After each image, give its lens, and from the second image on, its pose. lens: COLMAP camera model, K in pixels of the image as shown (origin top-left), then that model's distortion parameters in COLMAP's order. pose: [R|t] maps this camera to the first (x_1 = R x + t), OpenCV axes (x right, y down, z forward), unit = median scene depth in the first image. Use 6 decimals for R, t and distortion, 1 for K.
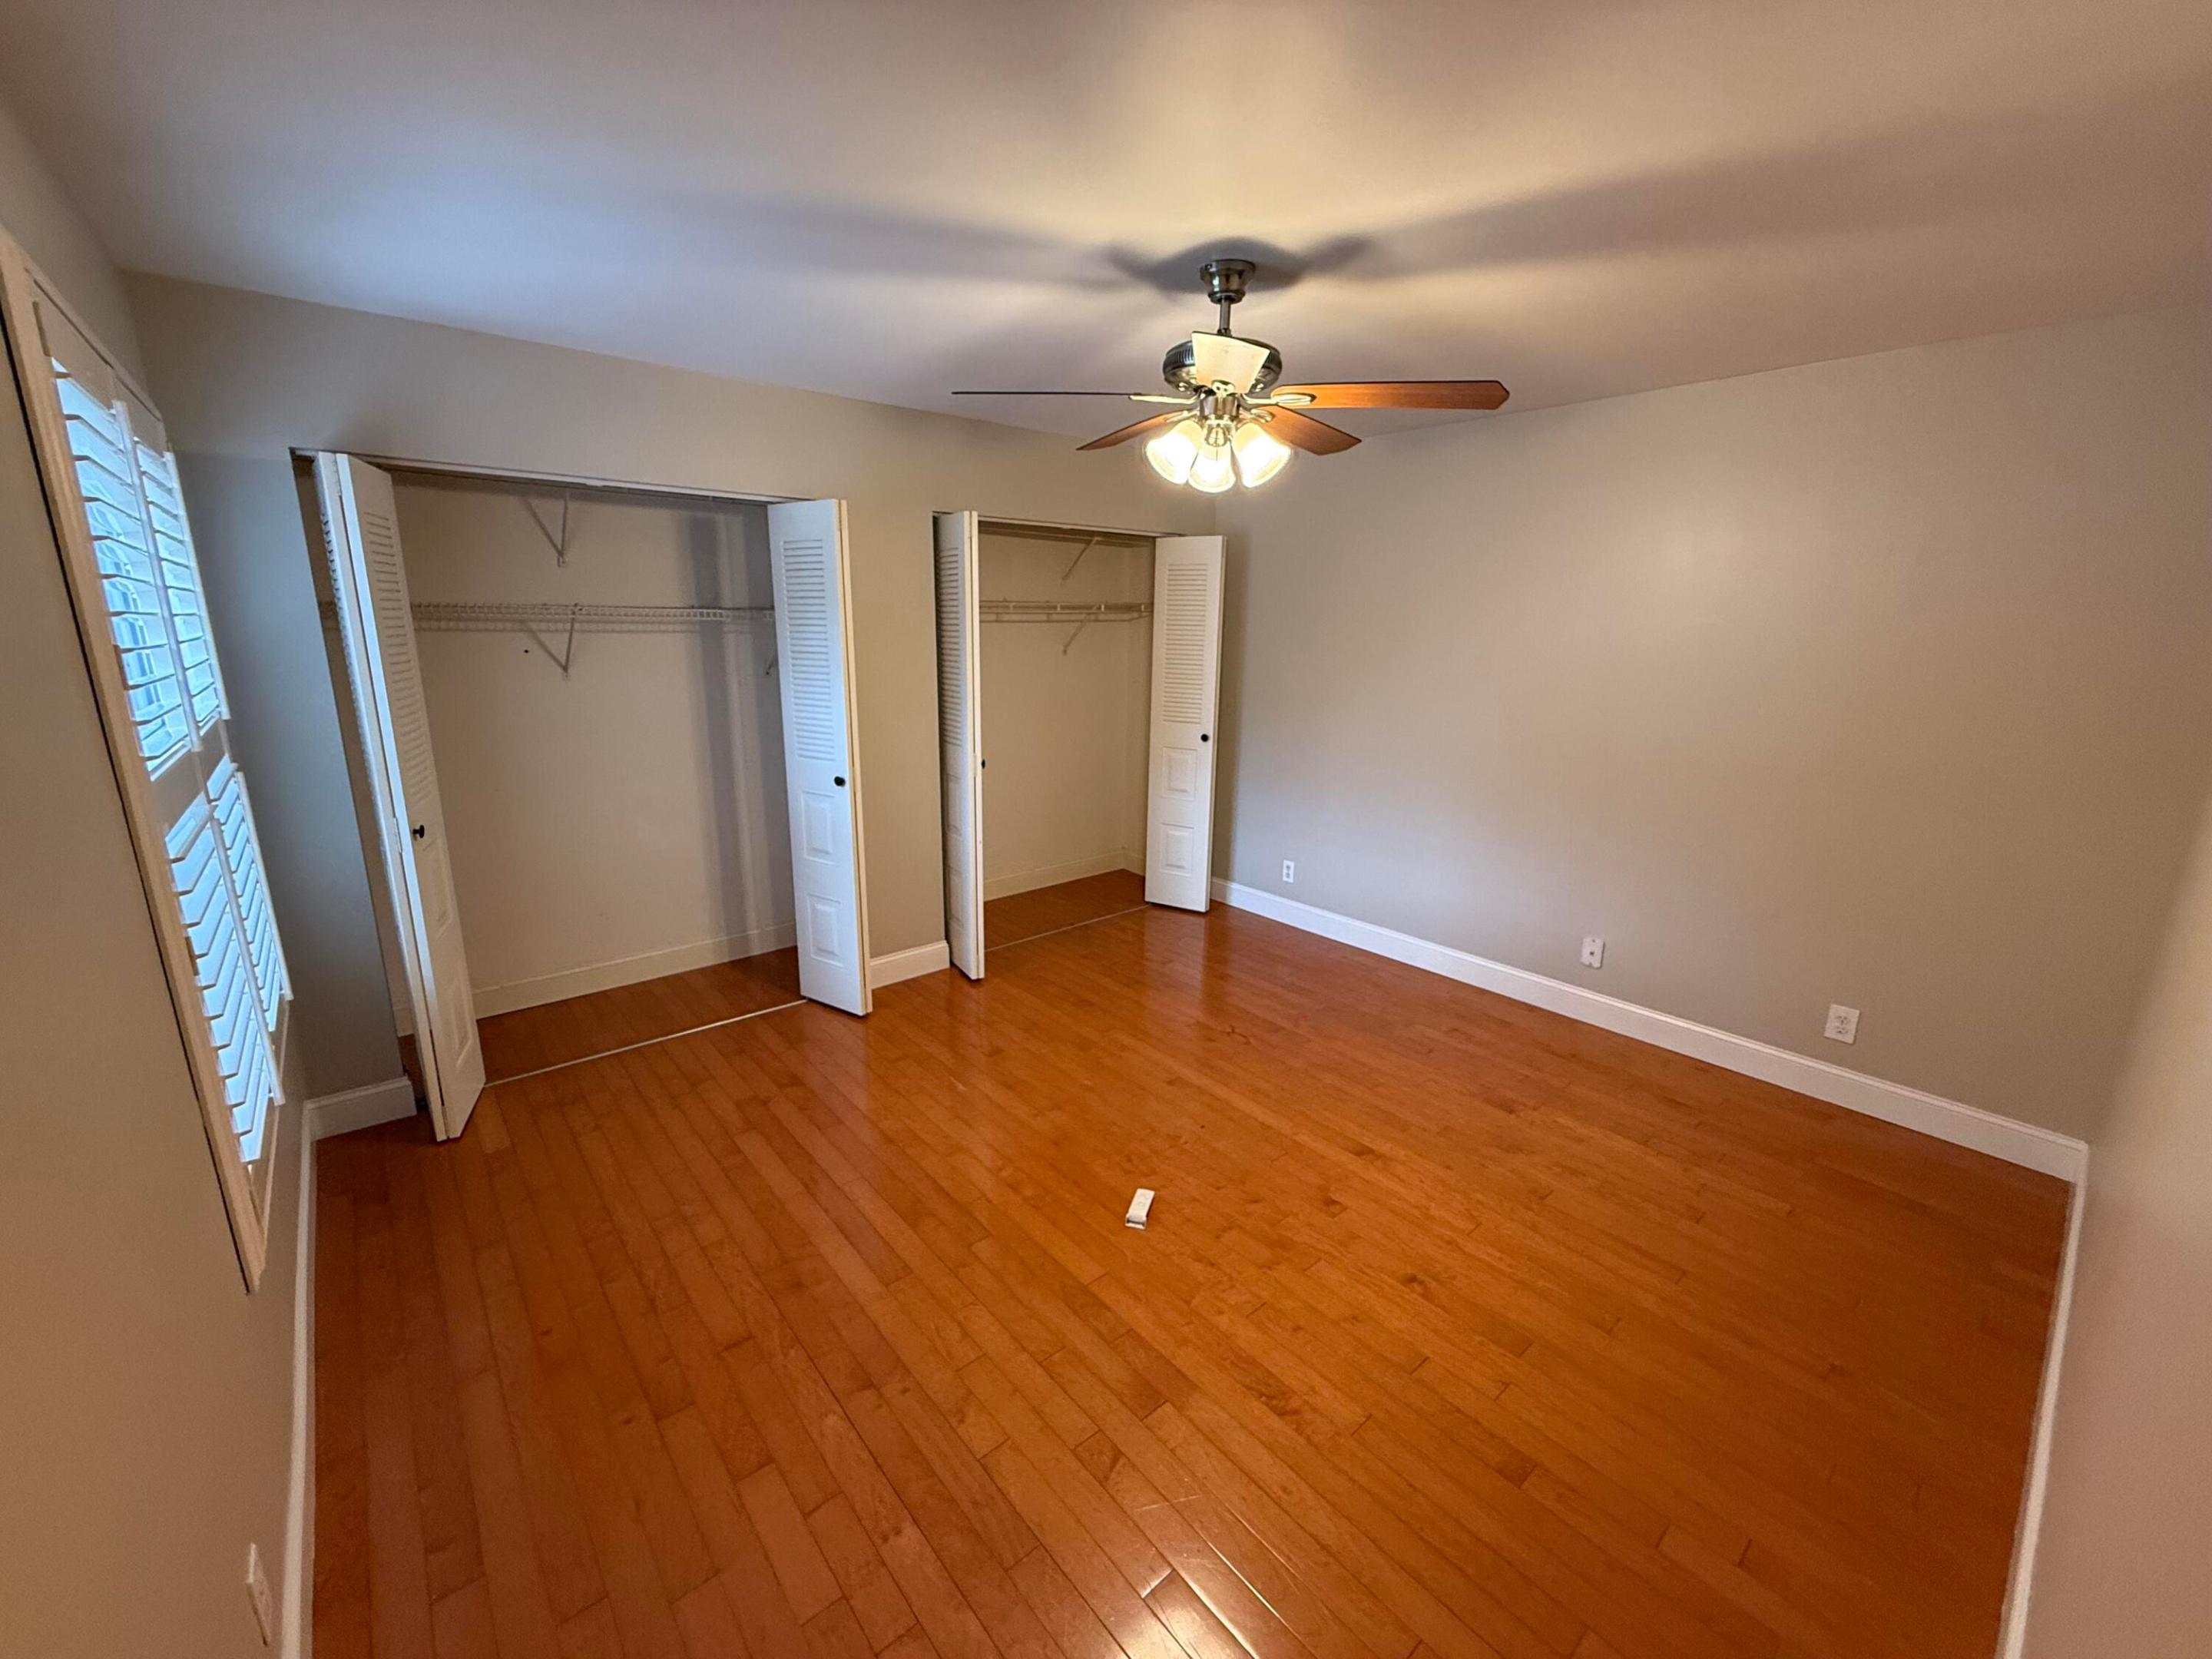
lens RADIAL K [[884.7, 0, 1111.0], [0, 884.7, 821.8], [0, 0, 1]] dist [-0.003185, 0.000023]
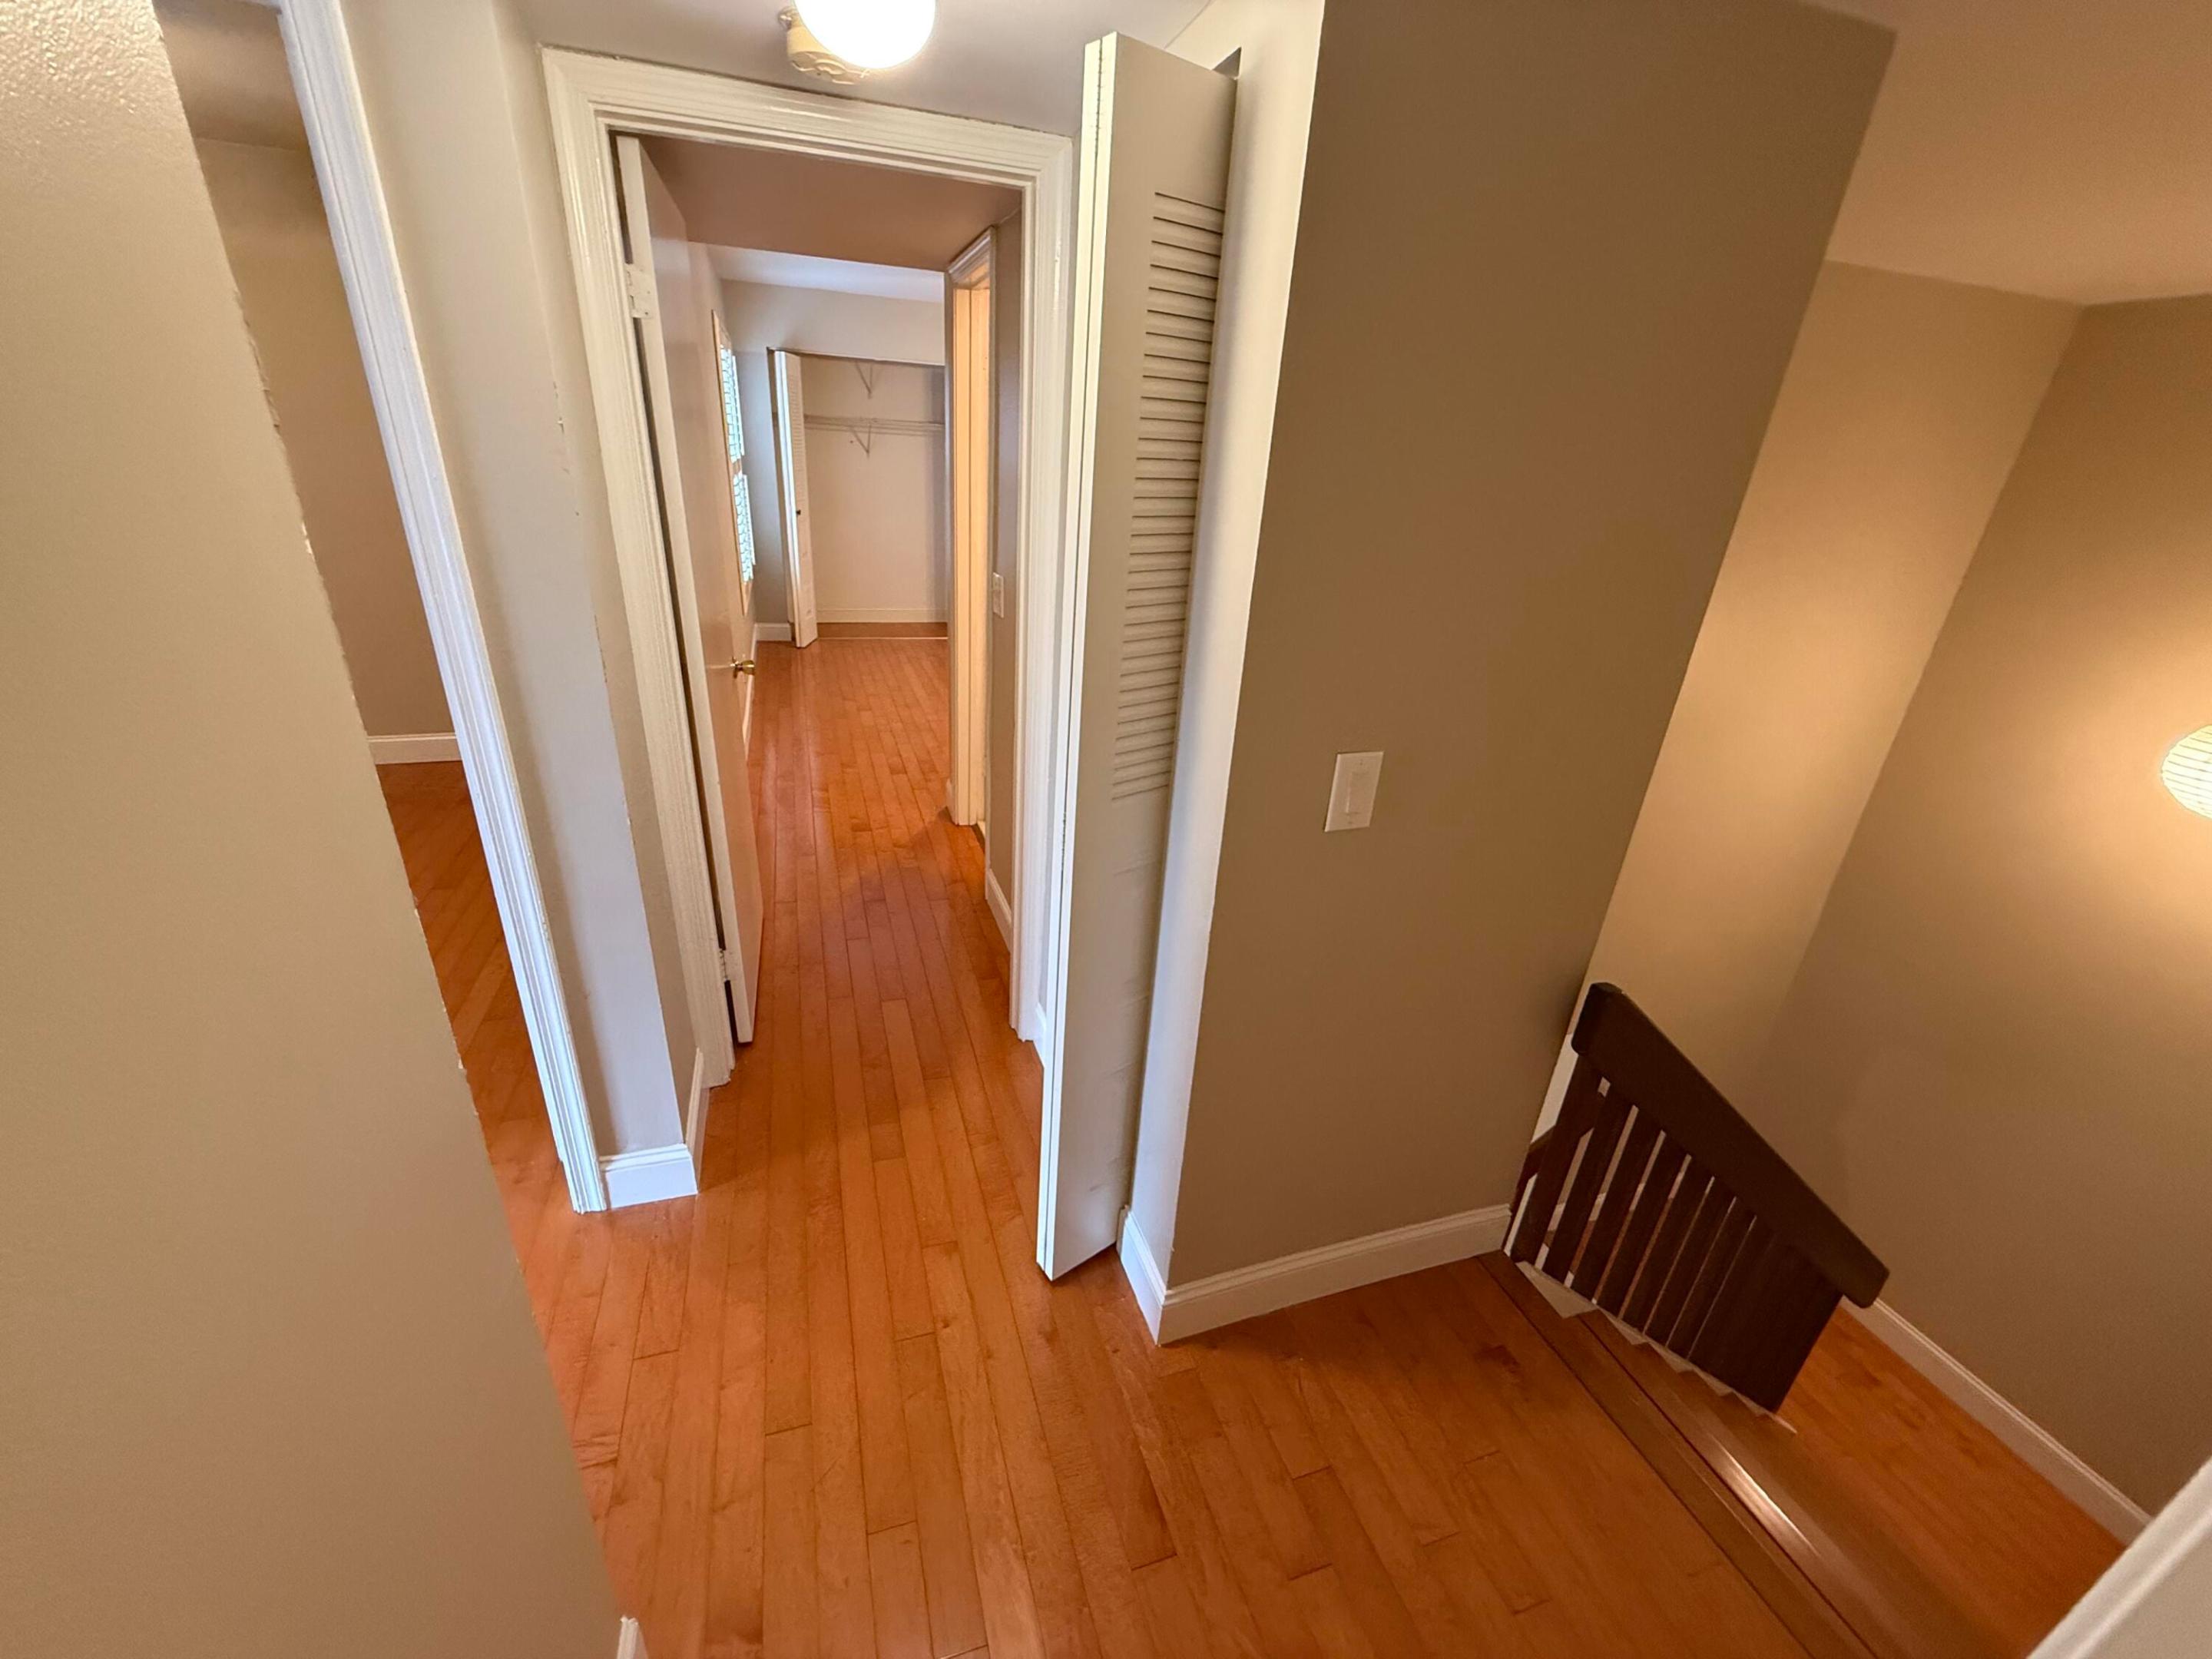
lens RADIAL K [[884.7, 0, 1105.5], [0, 884.7, 831.6], [0, 0, 1]] dist [-0.003185, 0.000023]
pose [[0.924293, 0.194596, -0.328352, 0.863526], [-0.135299, 0.971453, 0.194869, 0.243266], [0.356899, -0.135690, 0.924236, -0.954668]]
